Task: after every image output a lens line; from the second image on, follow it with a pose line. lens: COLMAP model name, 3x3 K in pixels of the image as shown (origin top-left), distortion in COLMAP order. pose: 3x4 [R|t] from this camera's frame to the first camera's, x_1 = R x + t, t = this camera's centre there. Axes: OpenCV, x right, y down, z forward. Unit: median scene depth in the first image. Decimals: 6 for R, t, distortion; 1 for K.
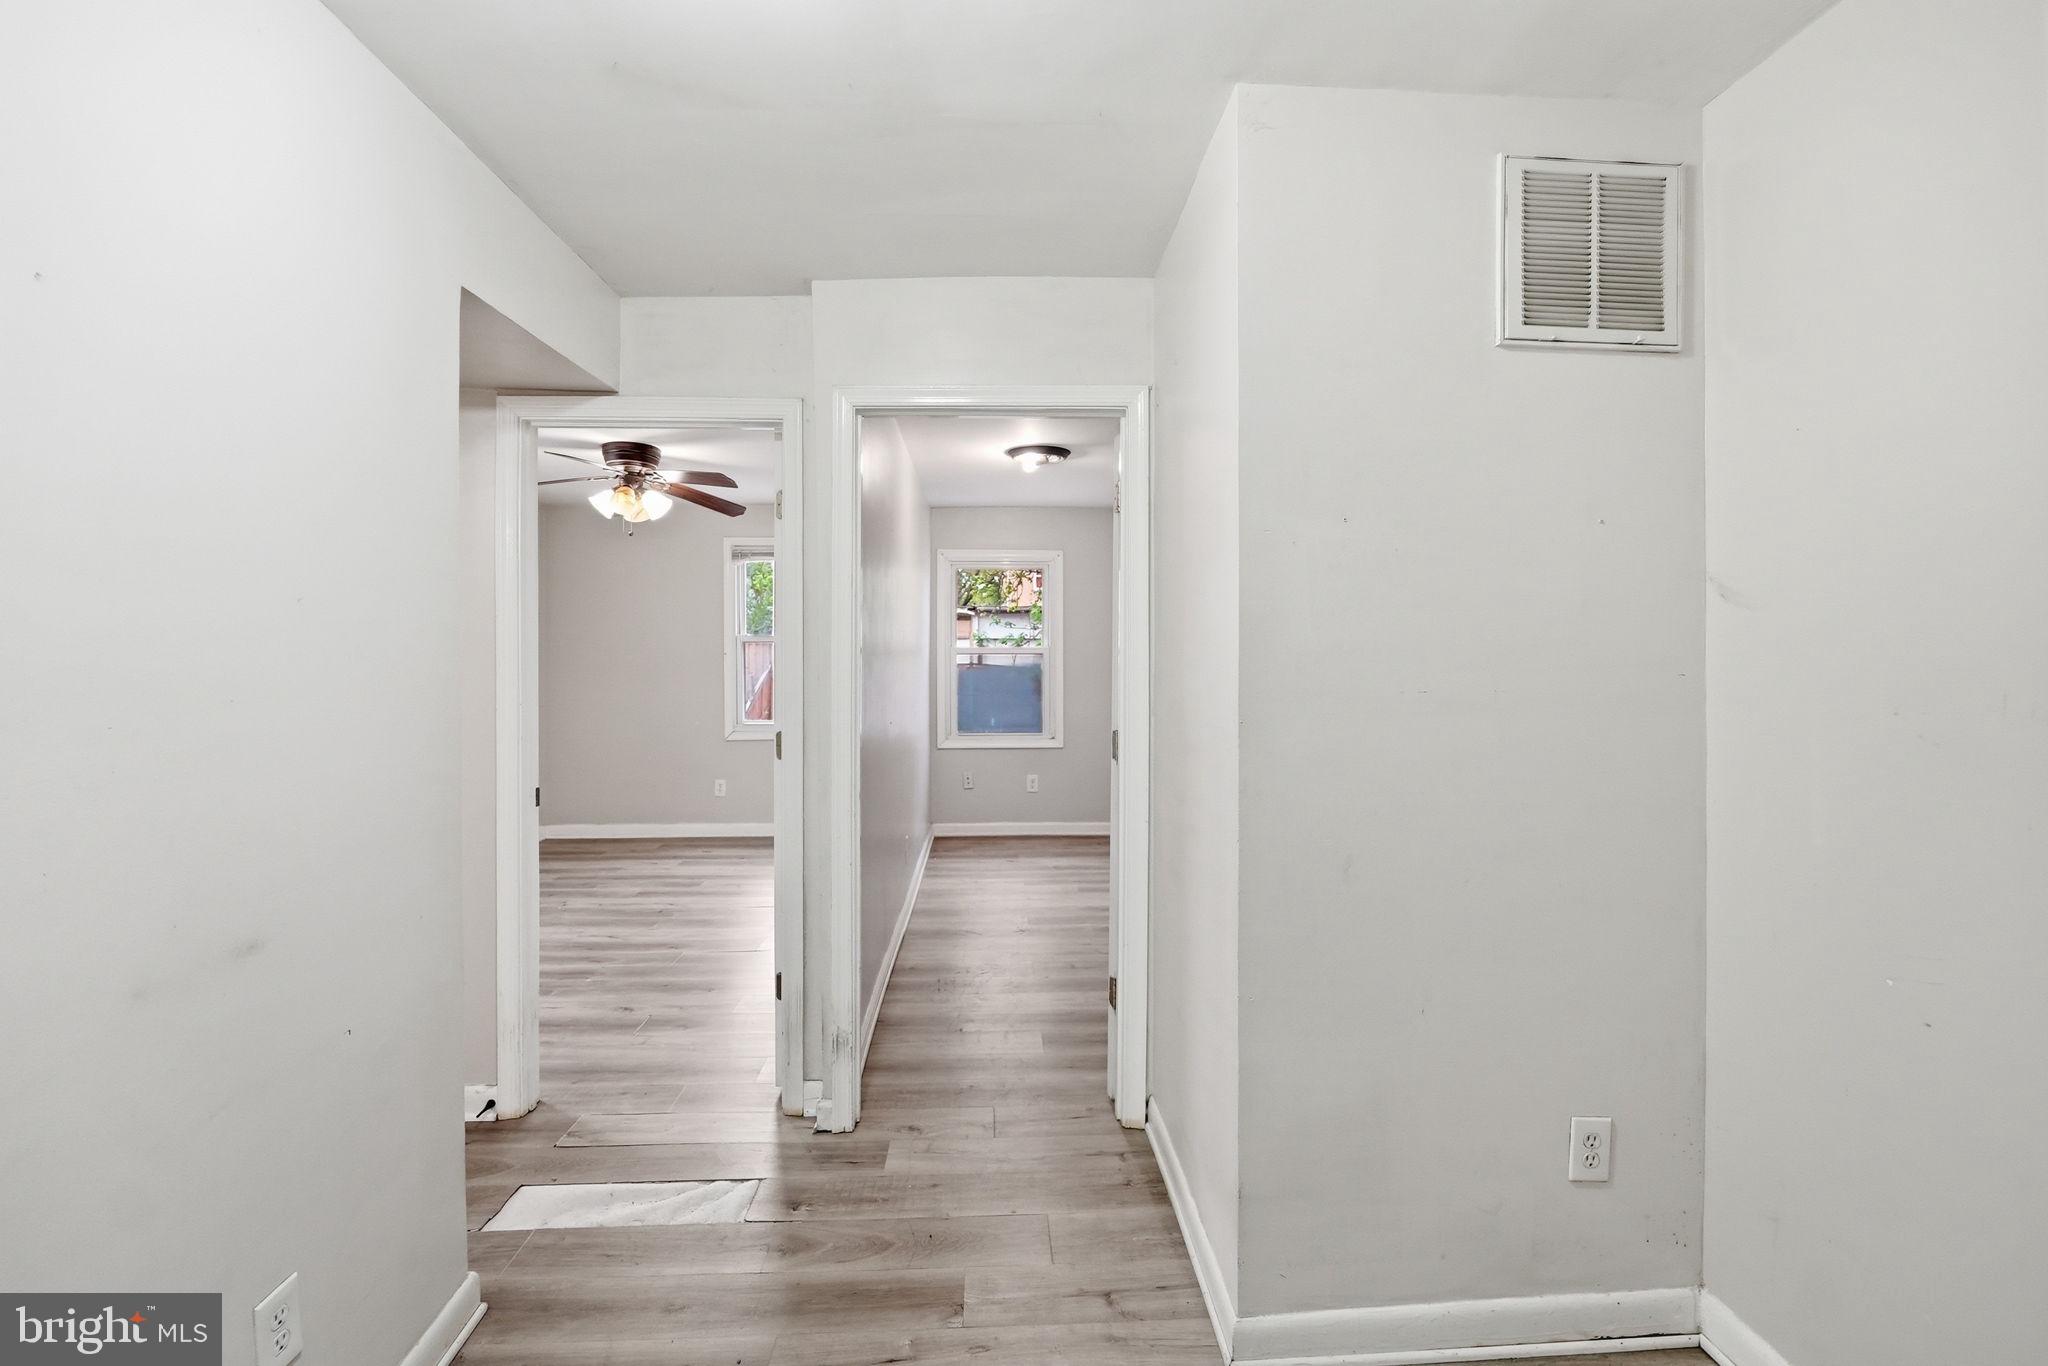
lens RADIAL K [[940.5, 0, 1009.7], [0, 940.5, 672.9], [0, 0, 1]] dist [-0.021317, 0.012354]
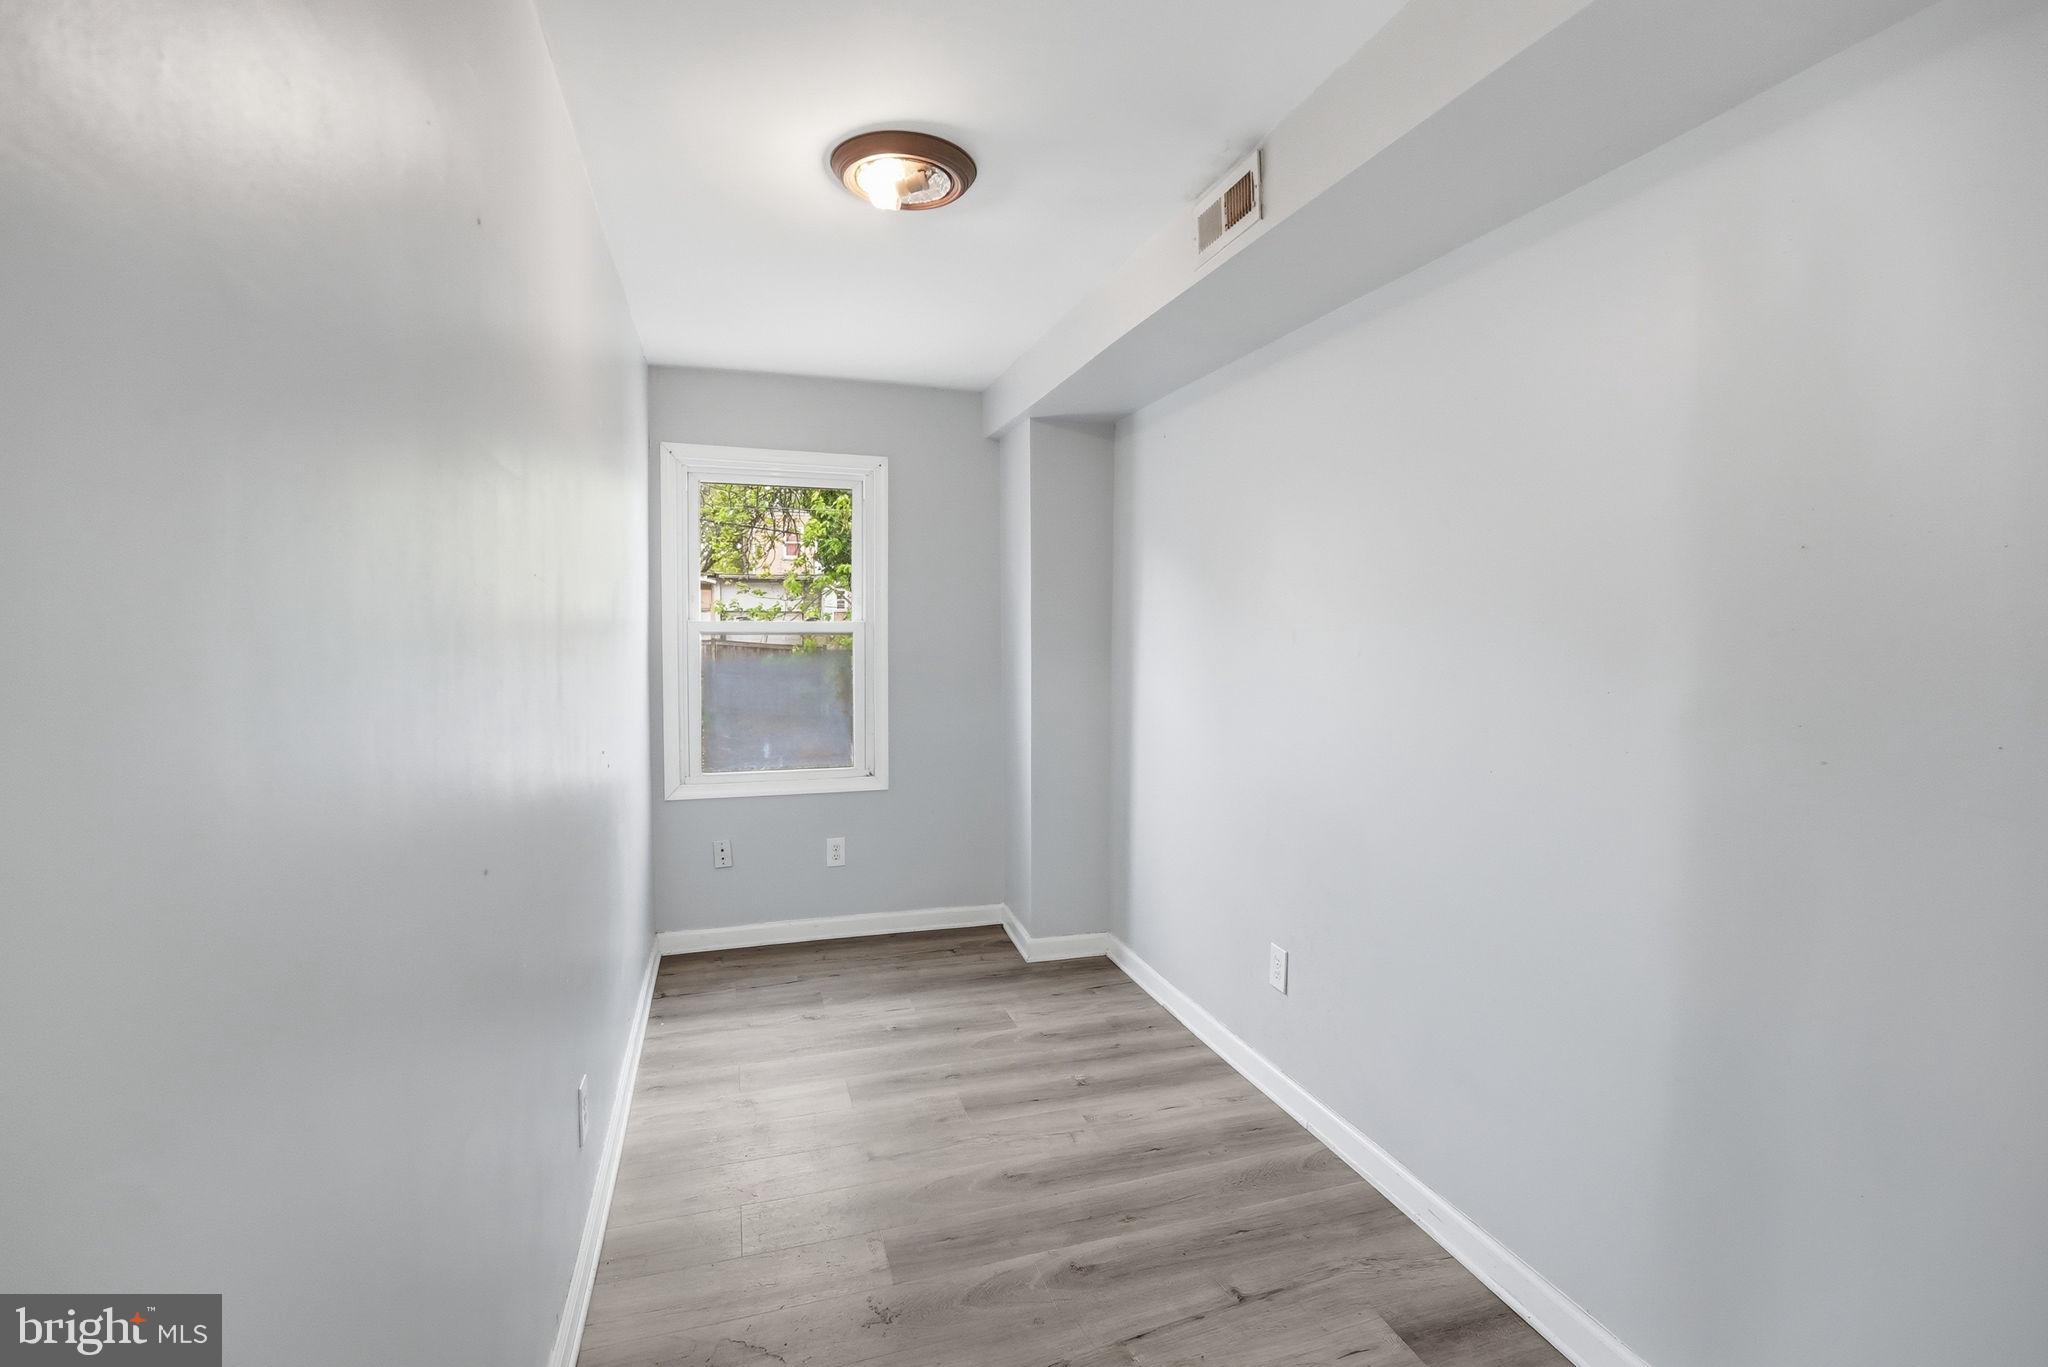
lens RADIAL K [[940.5, 0, 1009.7], [0, 940.5, 673.4], [0, 0, 1]] dist [-0.021317, 0.012354]
pose [[0.964556, -0.008426, 0.263745, -0.025362], [0.001000, 0.999600, 0.028275, -0.011839], [-0.263878, -0.027009, 0.964178, 0.403226]]
